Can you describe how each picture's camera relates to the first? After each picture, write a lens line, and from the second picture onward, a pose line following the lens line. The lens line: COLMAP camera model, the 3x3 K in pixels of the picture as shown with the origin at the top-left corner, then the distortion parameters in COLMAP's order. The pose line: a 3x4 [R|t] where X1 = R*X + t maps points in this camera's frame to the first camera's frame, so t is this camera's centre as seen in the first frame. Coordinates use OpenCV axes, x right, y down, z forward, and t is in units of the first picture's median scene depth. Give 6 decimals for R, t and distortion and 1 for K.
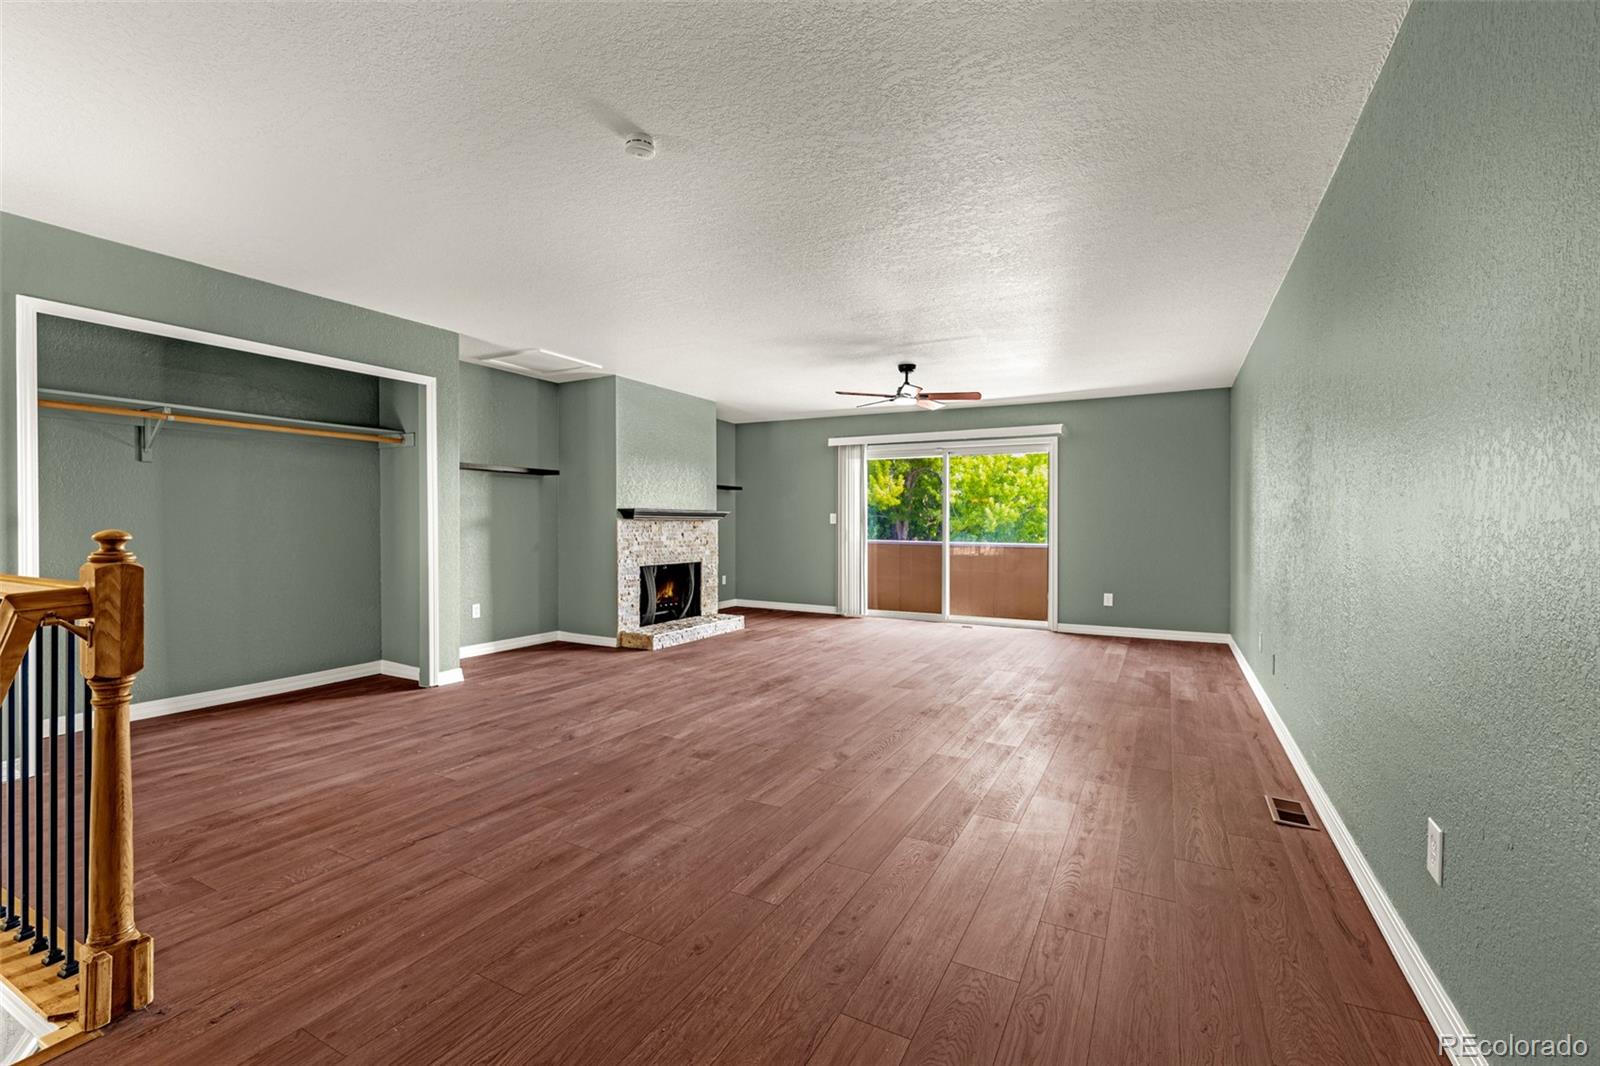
lens RADIAL K [[693.6, 0, 804.1], [0, 693.6, 528.9], [0, 0, 1]] dist [-0.003454, 0.000521]
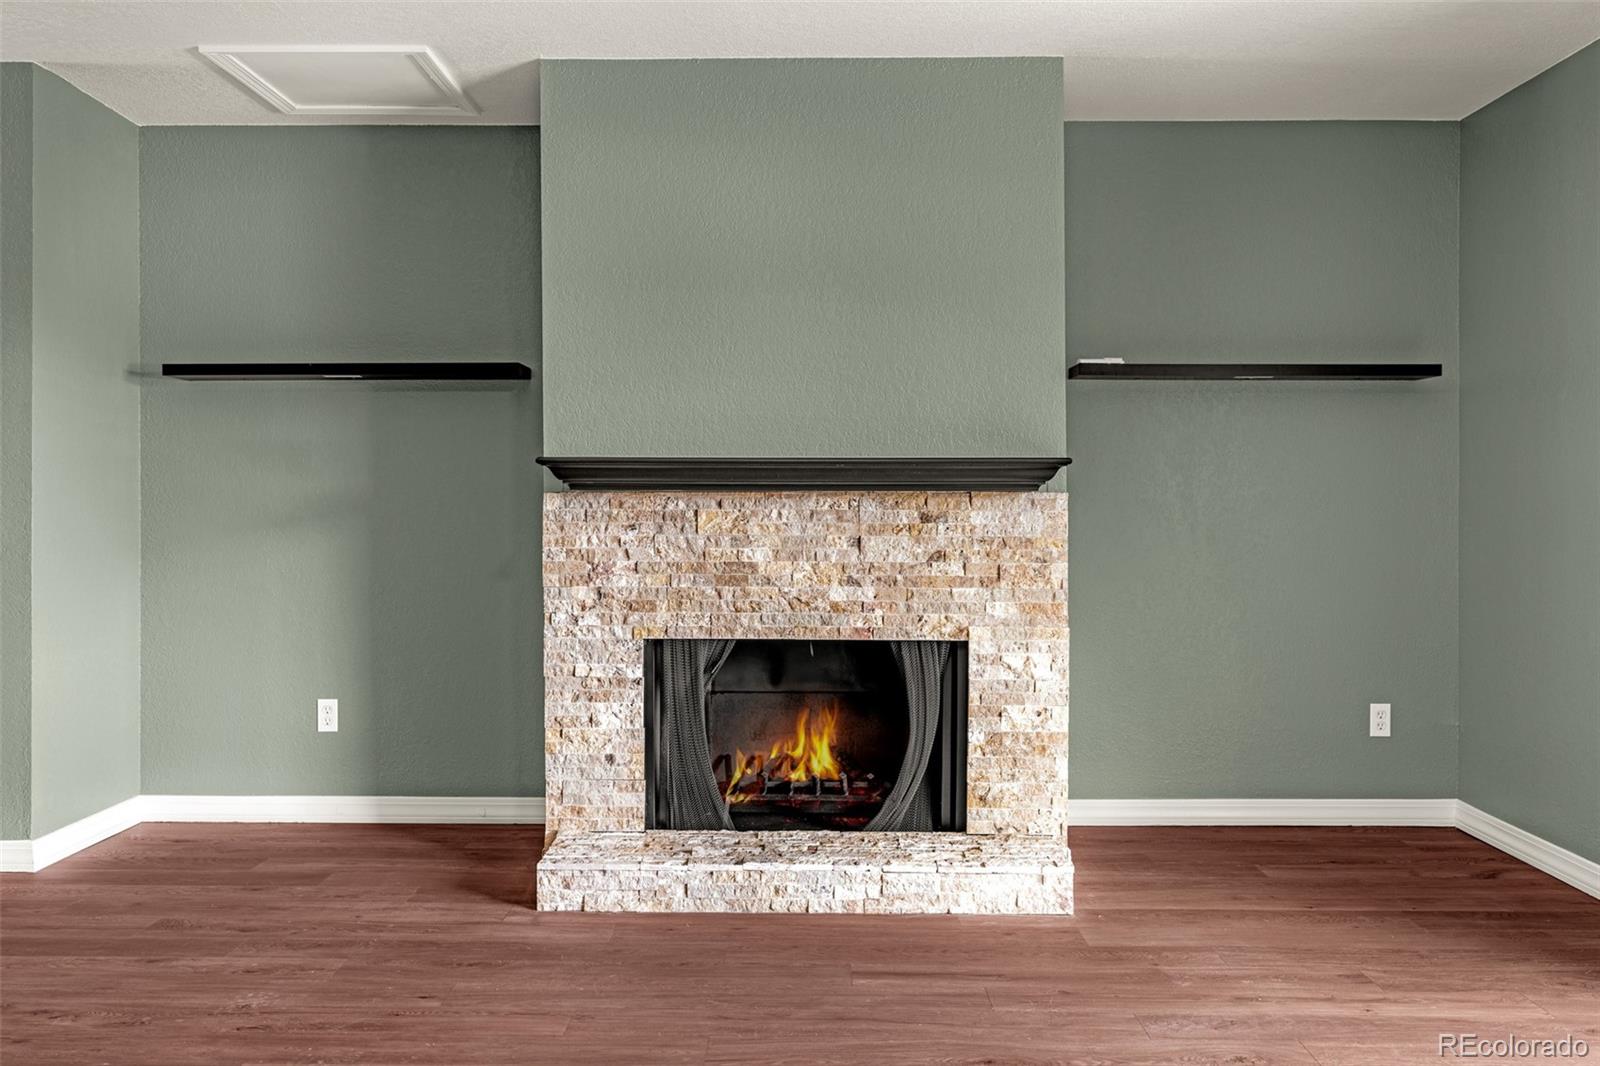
lens RADIAL K [[1482.5, 0, 792.2], [0, 1482.5, 526.6], [0, 0, 1]] dist [-0.003479, 0.000000]
pose [[0.451369, 0.006077, -0.892317, 0.502323], [-0.007153, 0.999969, 0.003192, -0.000417], [0.892309, 0.004942, 0.451398, 0.941693]]
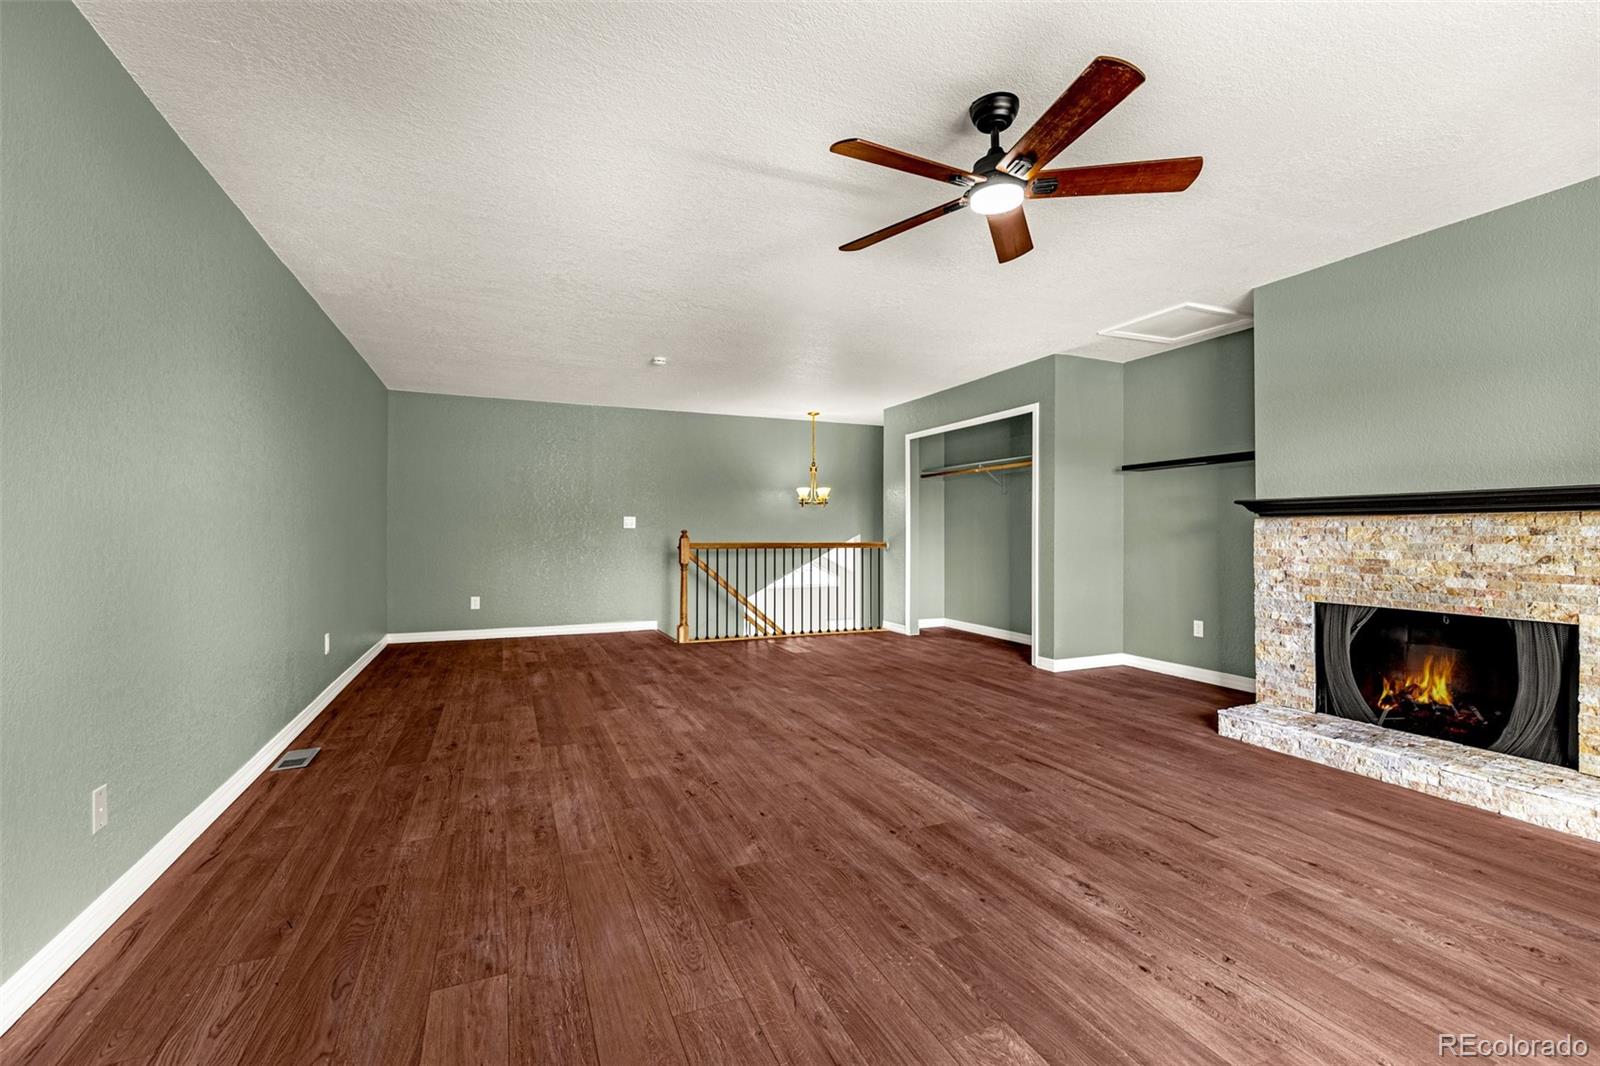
lens RADIAL K [[693.6, 0, 785.2], [0, 693.6, 531.0], [0, 0, 1]] dist [-0.003454, 0.000521]
pose [[-0.643404, -0.004356, -0.765514, 0.573915], [-0.007717, 0.999970, 0.000796, 0.000506], [0.765488, 0.006420, -0.643418, 1.291538]]
